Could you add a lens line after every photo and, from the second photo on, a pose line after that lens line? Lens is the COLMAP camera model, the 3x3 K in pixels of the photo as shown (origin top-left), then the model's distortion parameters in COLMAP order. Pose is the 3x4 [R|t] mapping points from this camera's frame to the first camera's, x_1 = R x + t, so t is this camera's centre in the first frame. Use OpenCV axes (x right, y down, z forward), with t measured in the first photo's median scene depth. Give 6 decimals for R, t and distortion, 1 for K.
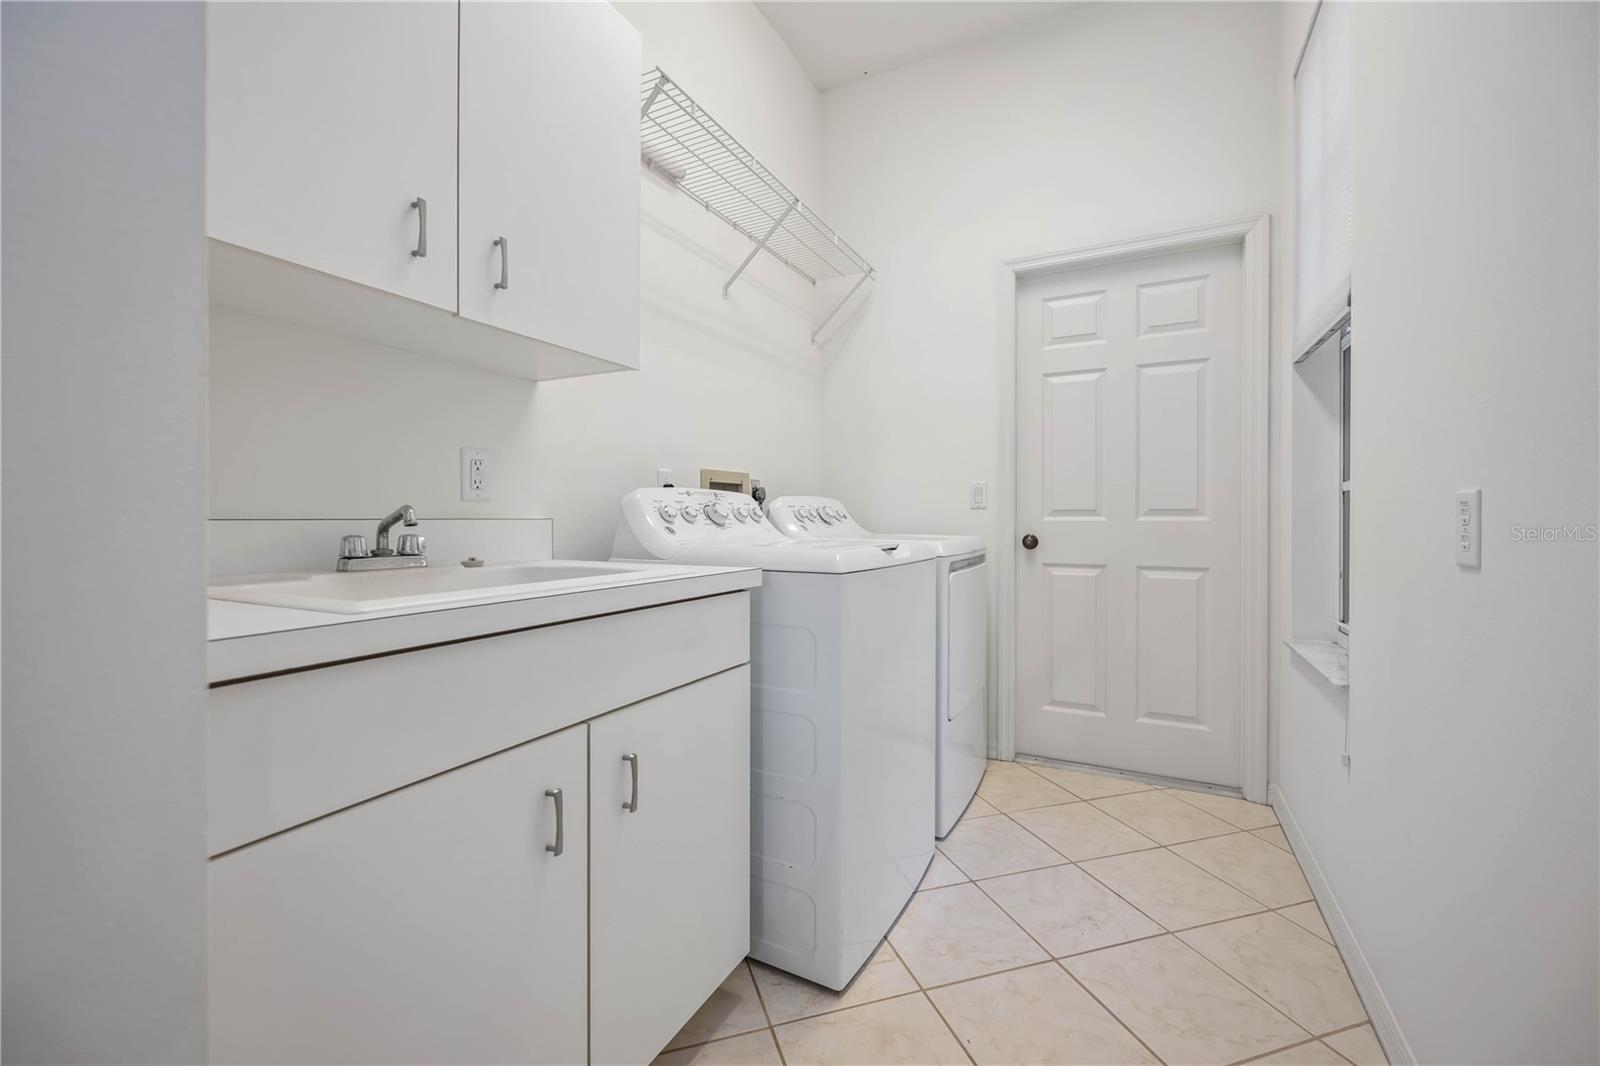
lens RADIAL K [[654.2, 0, 797.9], [0, 654.2, 521.6], [0, 0, 1]] dist [0.000005, -0.000111]
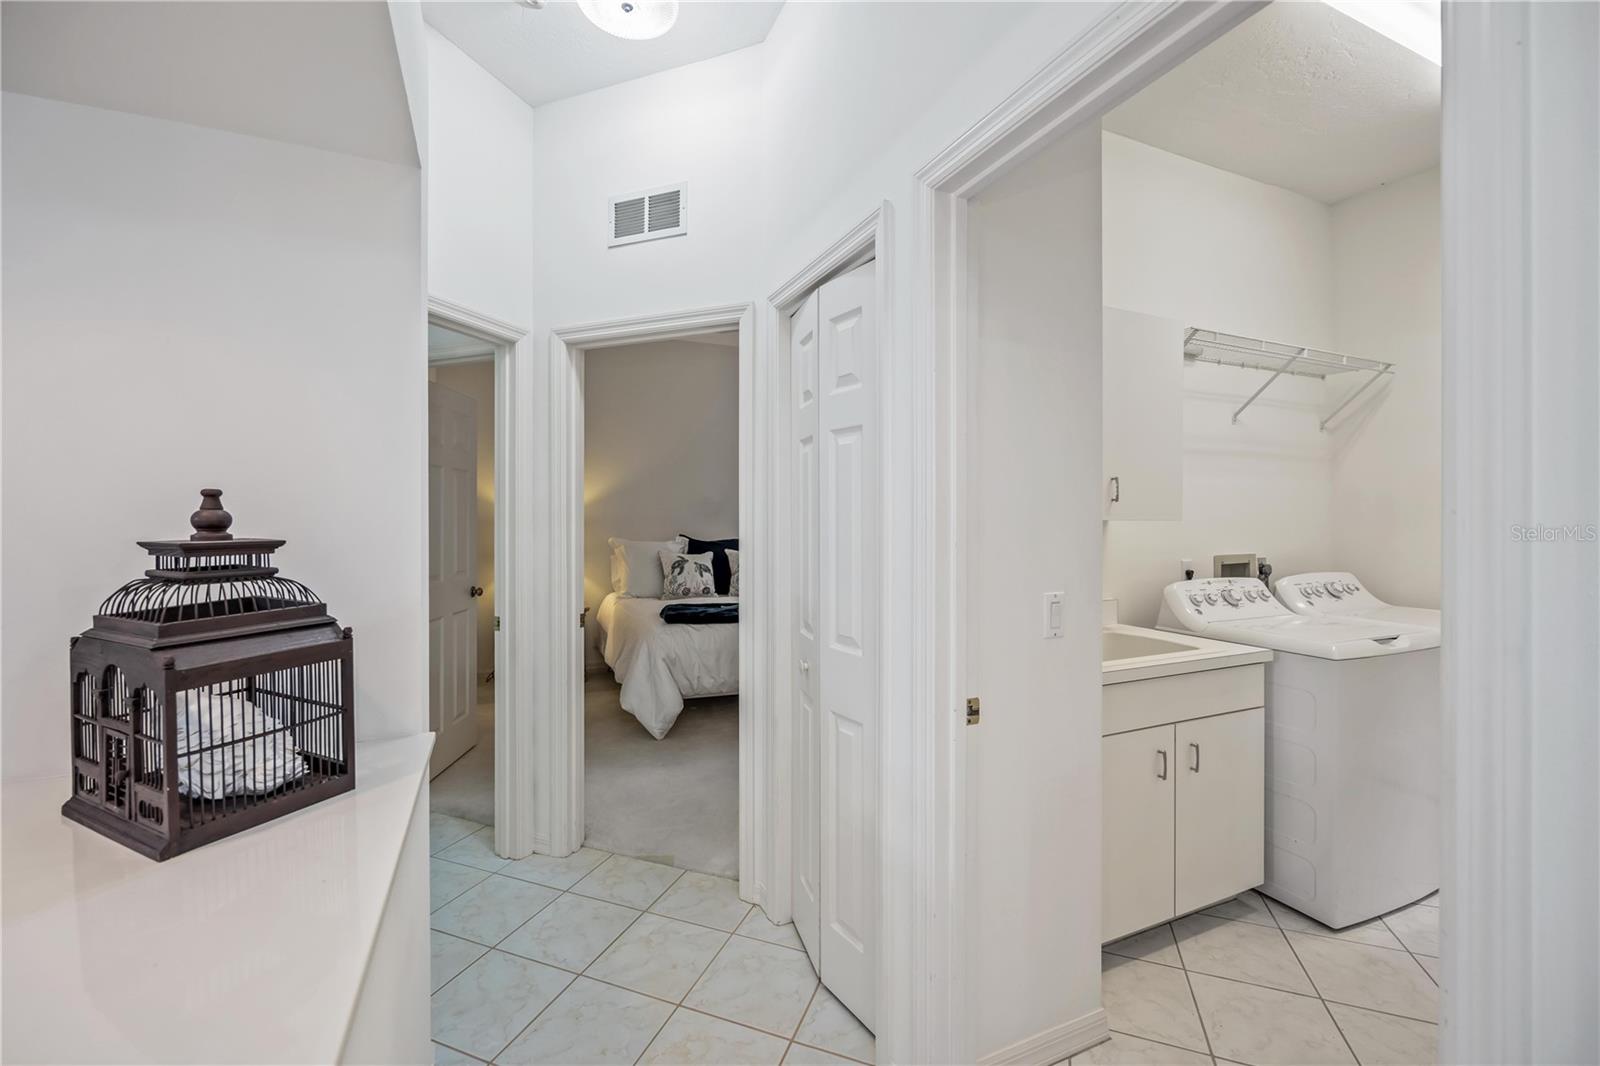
lens RADIAL K [[654.2, 0, 797.9], [0, 654.2, 521.6], [0, 0, 1]] dist [0.000005, -0.000111]
pose [[0.785339, -0.000671, -0.619066, 0.019109], [-0.001868, 0.999992, -0.003454, -0.185641], [0.619063, 0.003869, 0.785332, -0.782604]]
